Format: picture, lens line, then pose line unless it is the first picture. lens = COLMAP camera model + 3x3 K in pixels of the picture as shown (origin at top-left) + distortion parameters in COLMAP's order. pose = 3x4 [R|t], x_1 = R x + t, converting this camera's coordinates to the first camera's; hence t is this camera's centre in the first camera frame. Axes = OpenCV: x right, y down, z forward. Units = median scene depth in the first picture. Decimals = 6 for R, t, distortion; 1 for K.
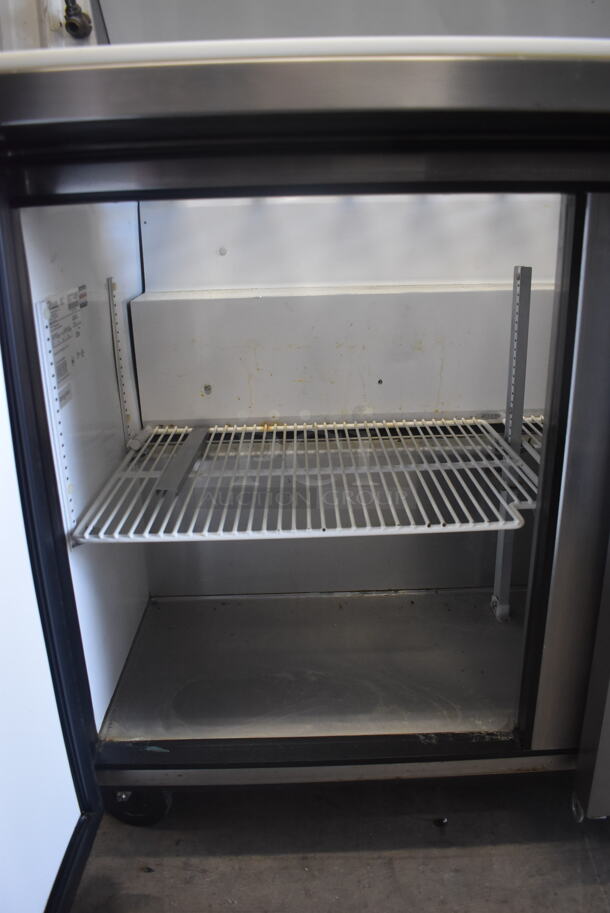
lens RADIAL K [[706.9, 0, 305.0], [0, 706.9, 456.5], [0, 0, 1]] dist [-0.104160, -0.003887]
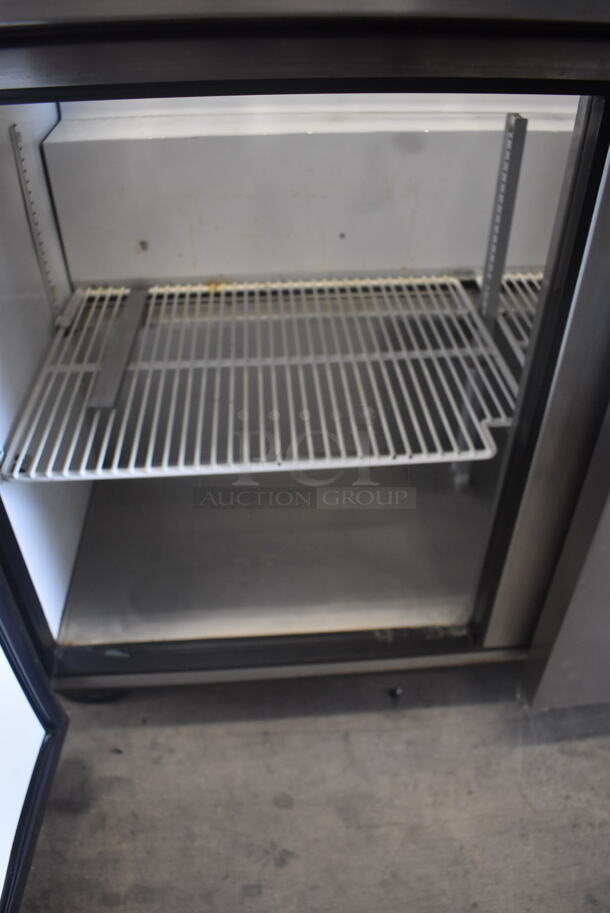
lens RADIAL K [[696.1, 0, 305.0], [0, 696.1, 456.5], [0, 0, 1]] dist [-0.082566, -0.007130]
pose [[0.998036, -0.019910, 0.059402, 0.005398], [-0.001286, 0.941450, 0.337151, -0.163394], [-0.062637, -0.336565, 0.939575, 0.123425]]
